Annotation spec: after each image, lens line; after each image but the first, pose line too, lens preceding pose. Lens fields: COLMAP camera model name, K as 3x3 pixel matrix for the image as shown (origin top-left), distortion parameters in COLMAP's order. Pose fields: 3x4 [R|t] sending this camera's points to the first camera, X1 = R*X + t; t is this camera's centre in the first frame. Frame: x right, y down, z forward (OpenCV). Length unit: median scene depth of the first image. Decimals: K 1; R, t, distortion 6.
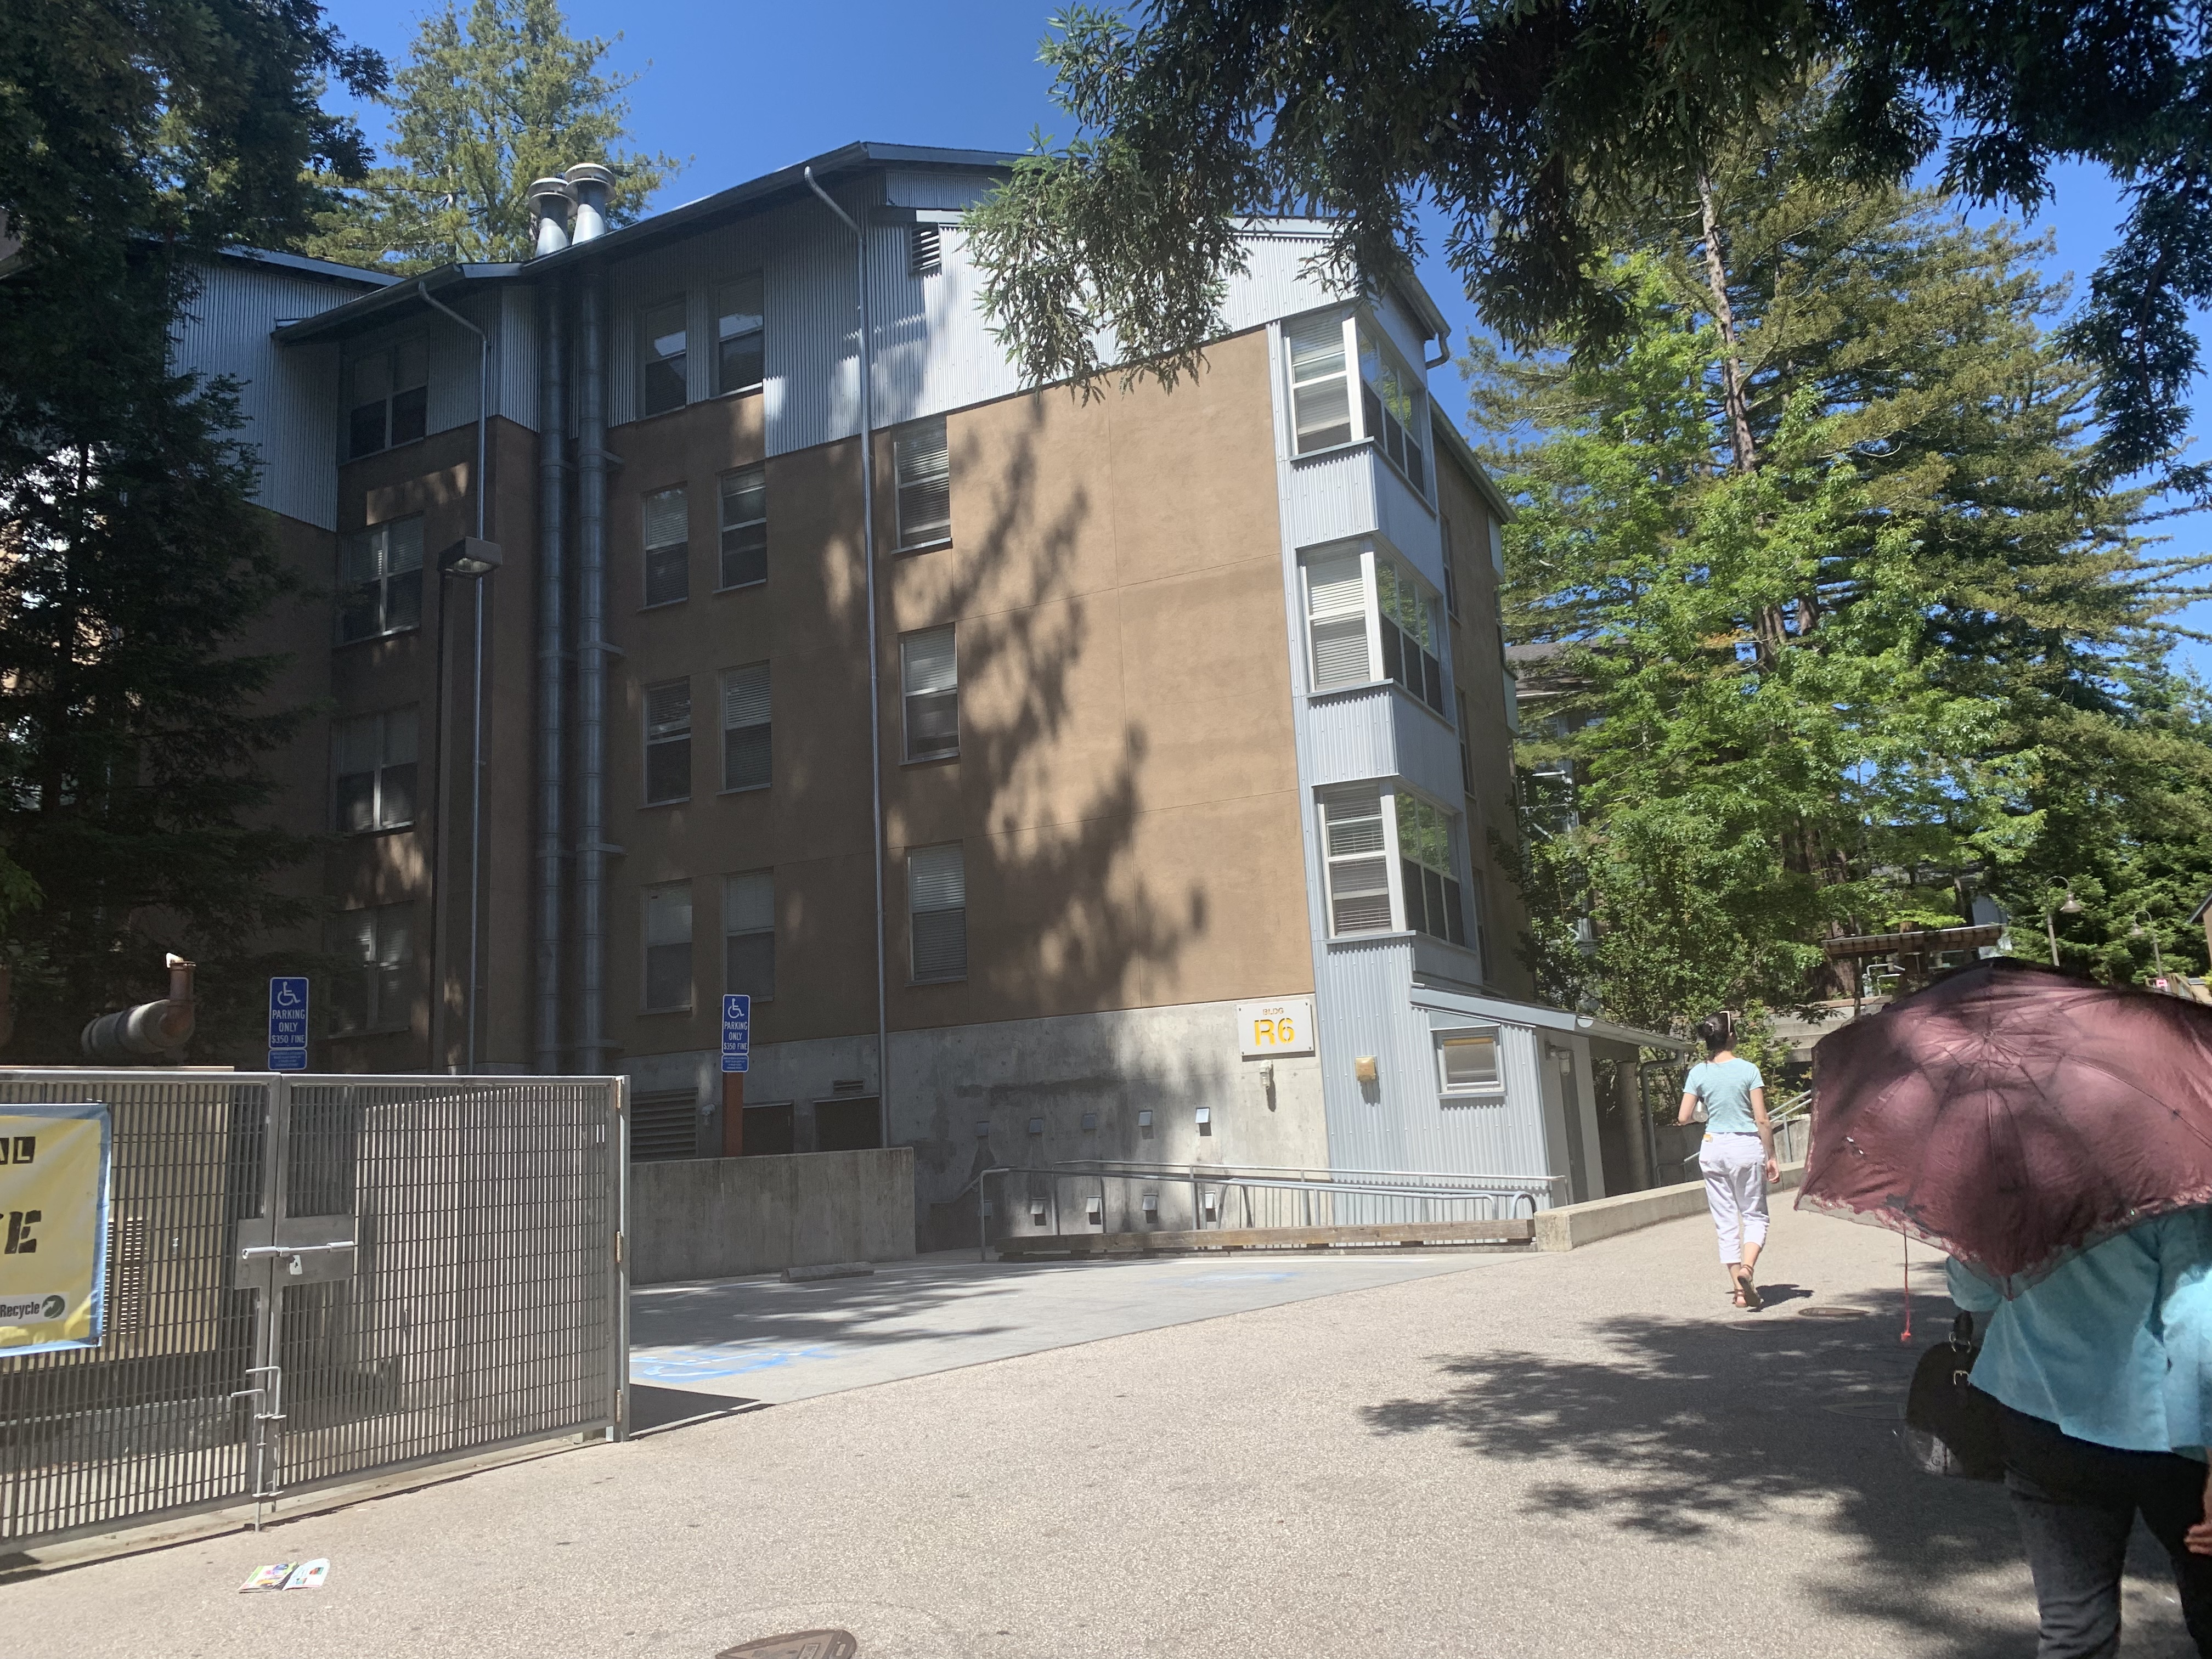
lens RADIAL K [[1692.1, 0, 1106.0], [0, 1692.1, 829.5], [0, 0, 1]] dist [0.019130, -0.003776]
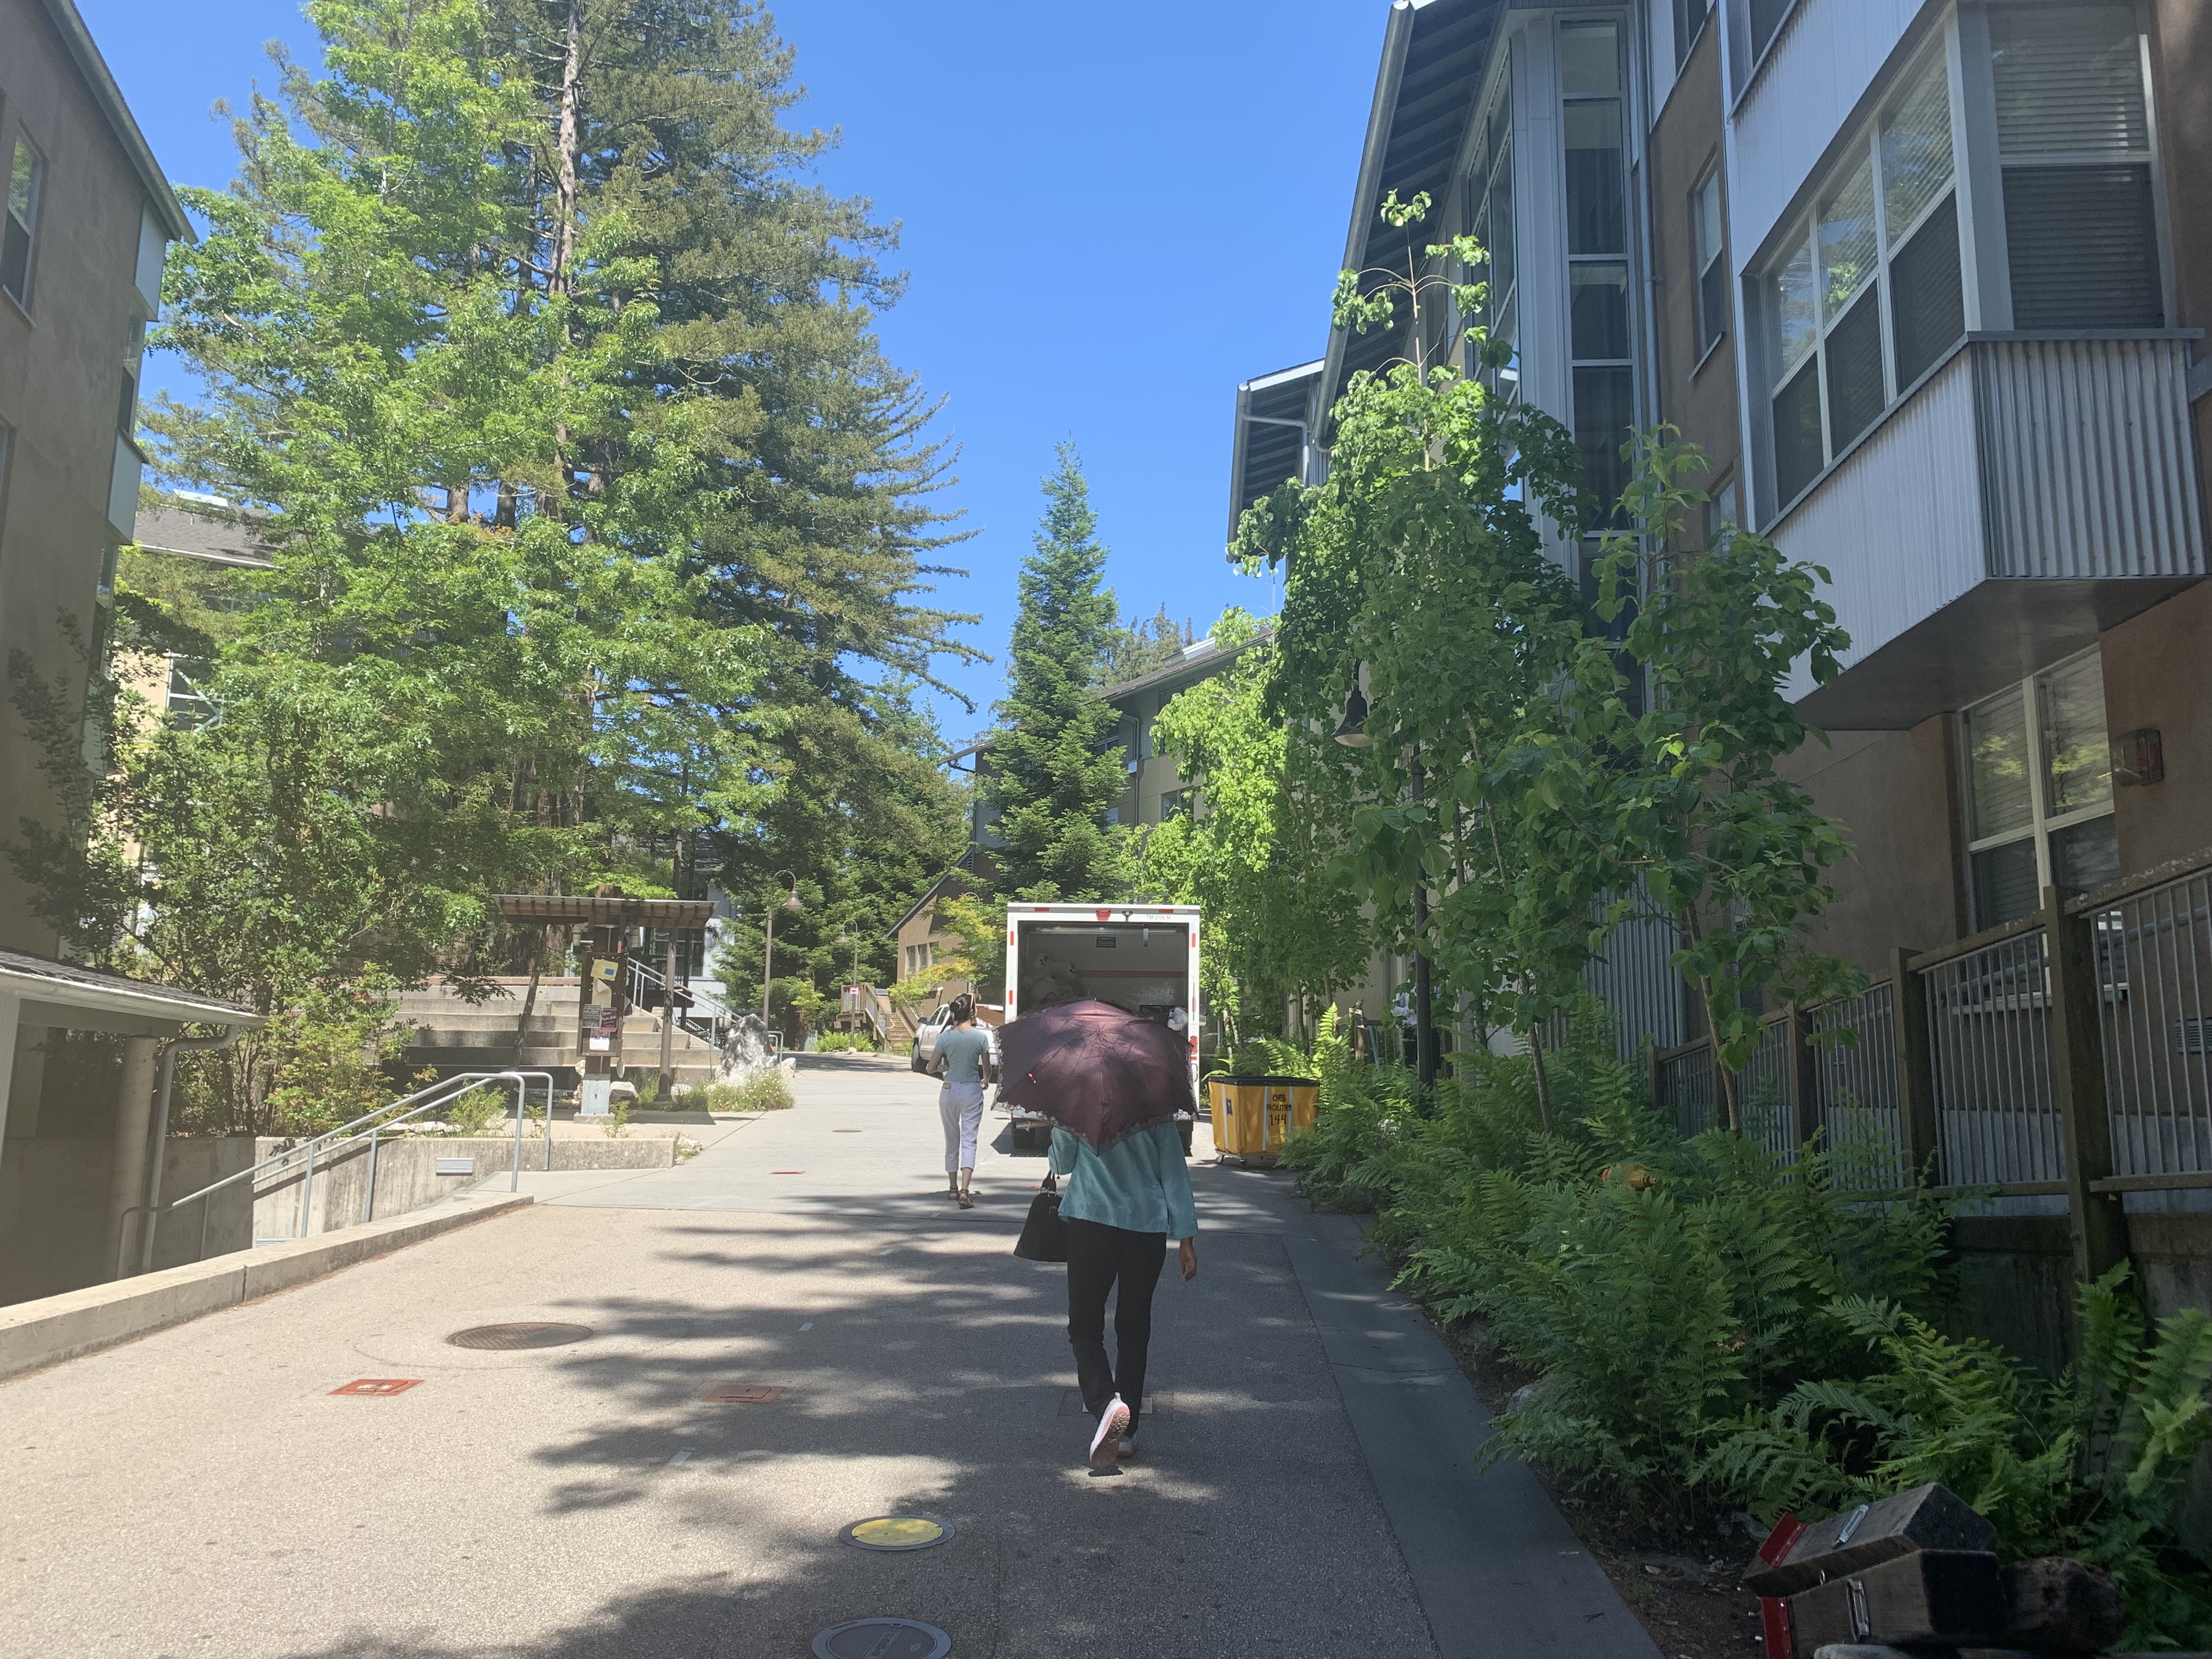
lens RADIAL K [[1683.4, 0, 1156.8], [0, 1683.4, 800.4], [0, 0, 1]] dist [0.058166, -0.170705]
pose [[0.738188, 0.168448, 0.653225, 0.085195], [-0.168303, 0.983690, -0.063473, 0.013611], [-0.653263, -0.063085, 0.754498, 0.148468]]
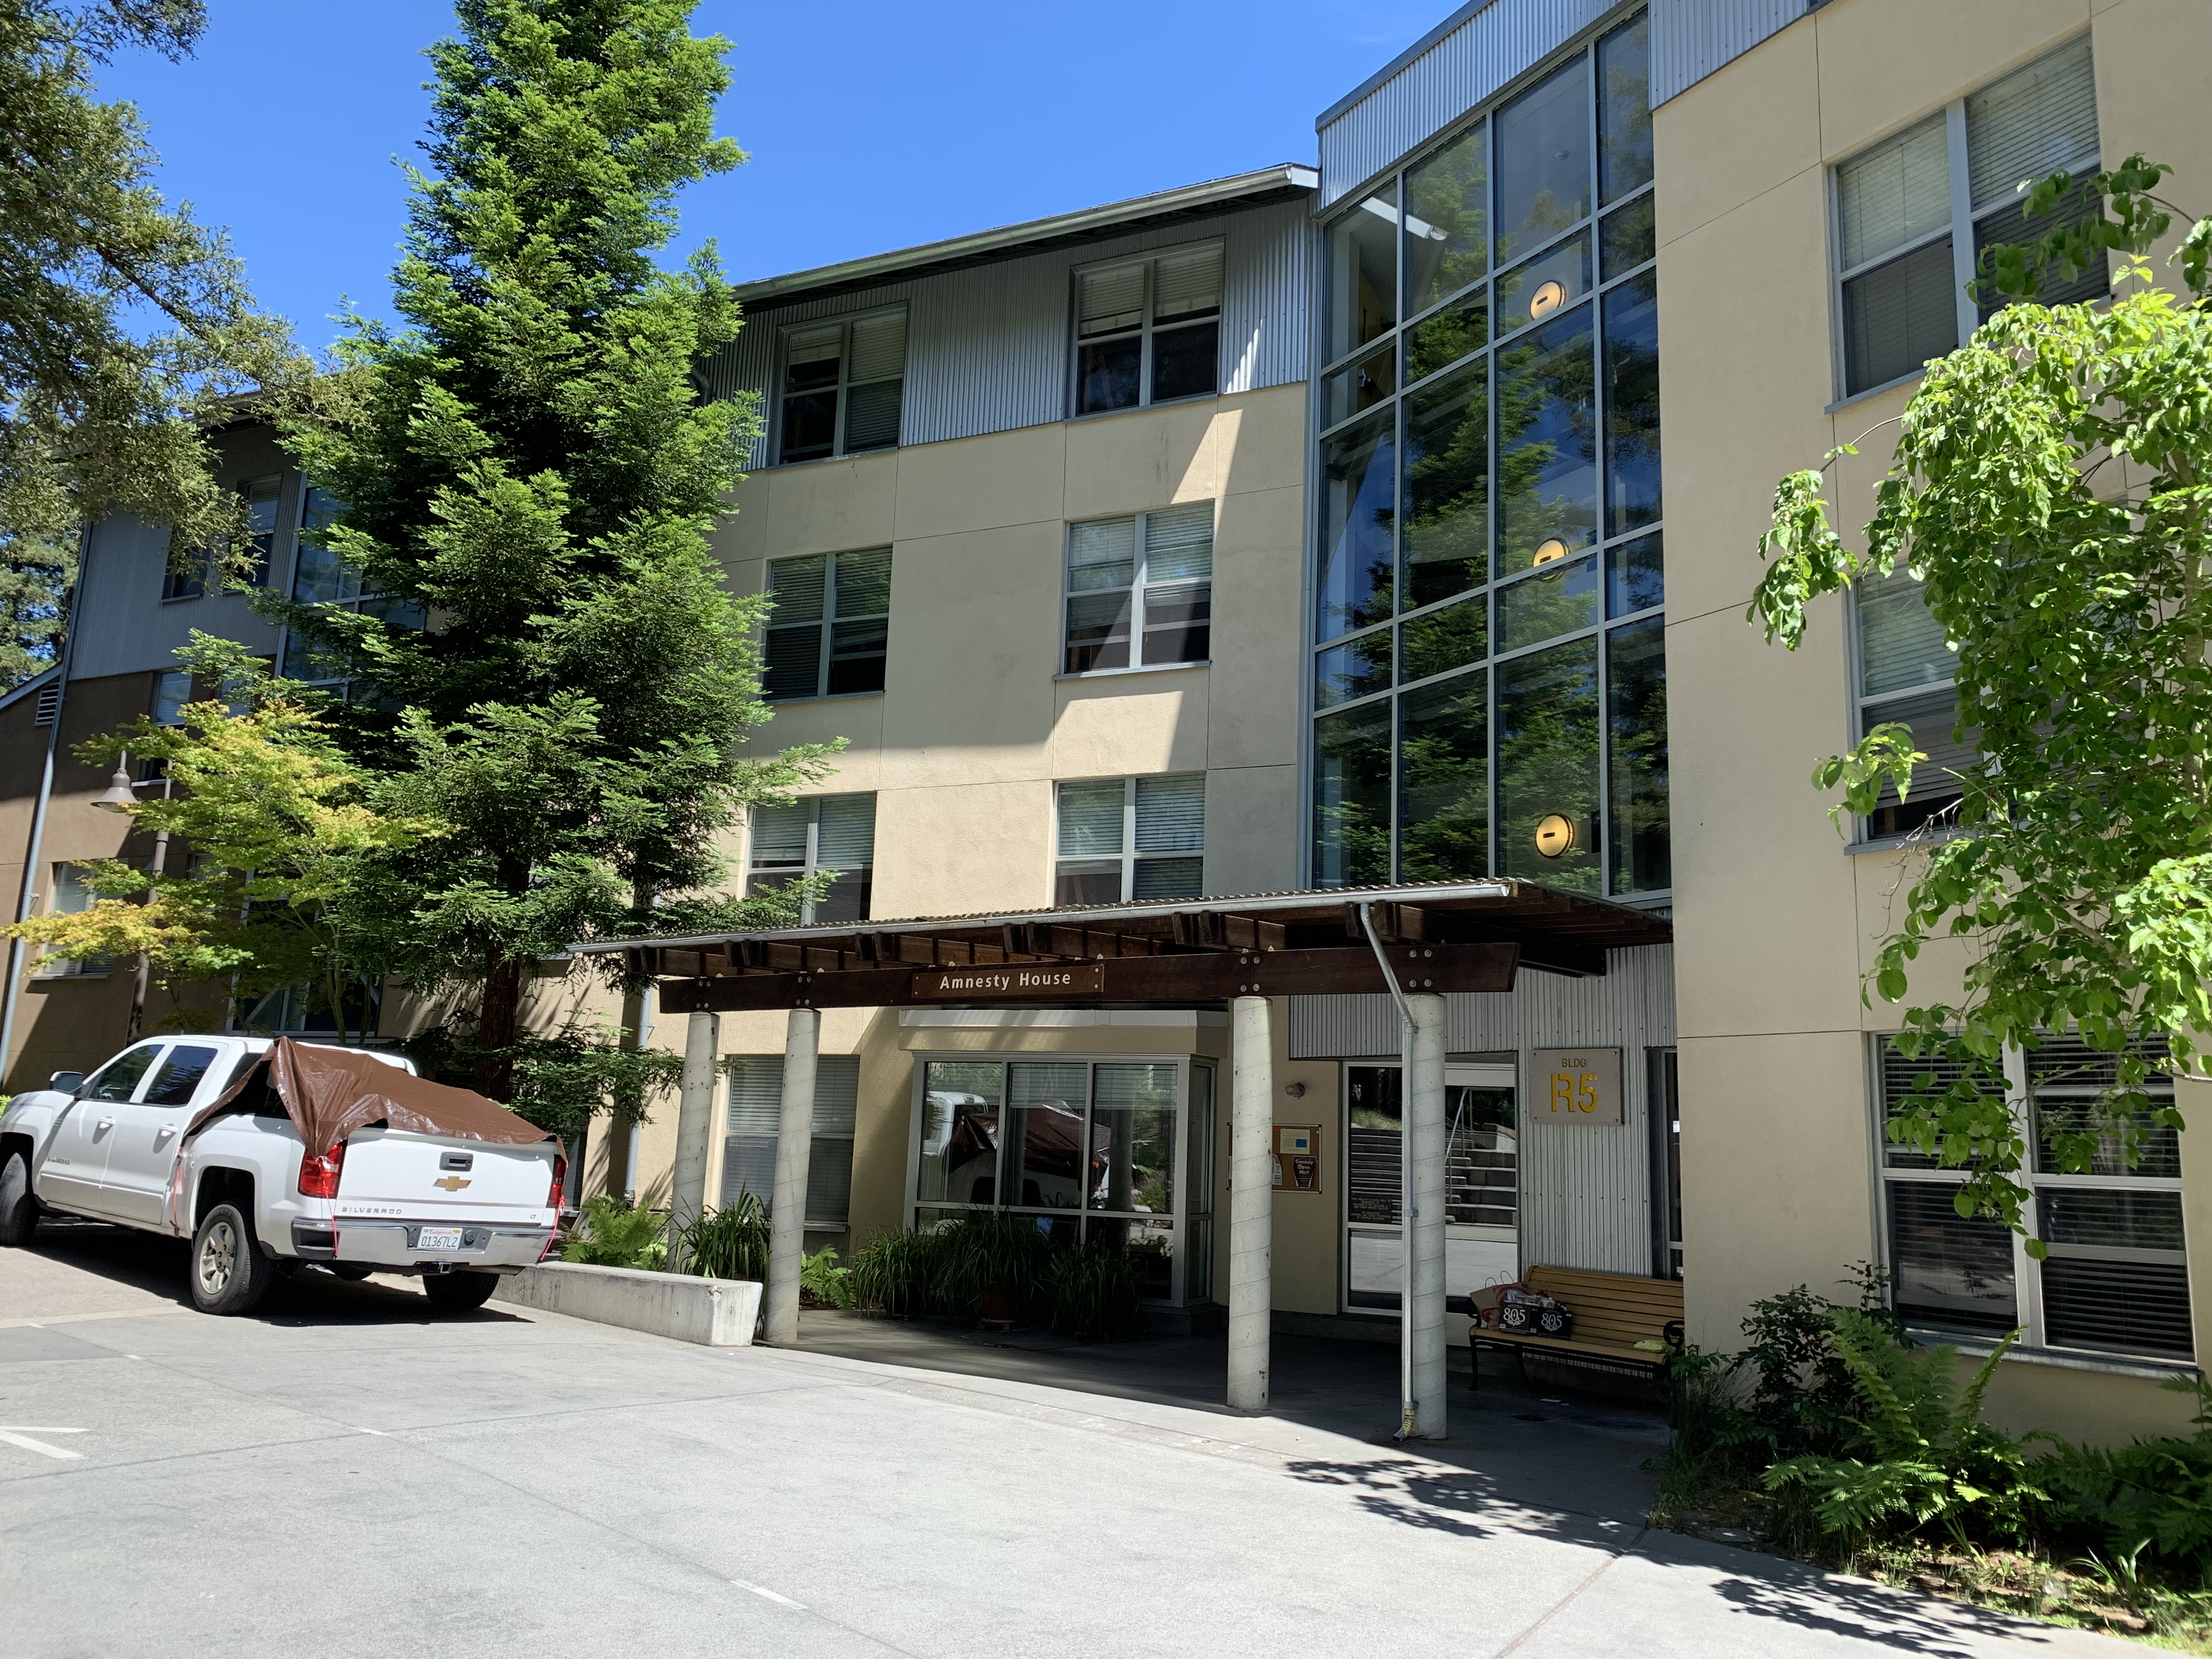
lens RADIAL K [[1700.8, 0, 1122.1], [0, 1700.8, 817.4], [0, 0, 1]] dist [0.046767, -0.088415]
pose [[0.250737, 0.248992, 0.935486, 0.357260], [-0.230879, 0.953851, -0.191998, 0.062804], [-0.940120, -0.167843, 0.296653, 0.638048]]
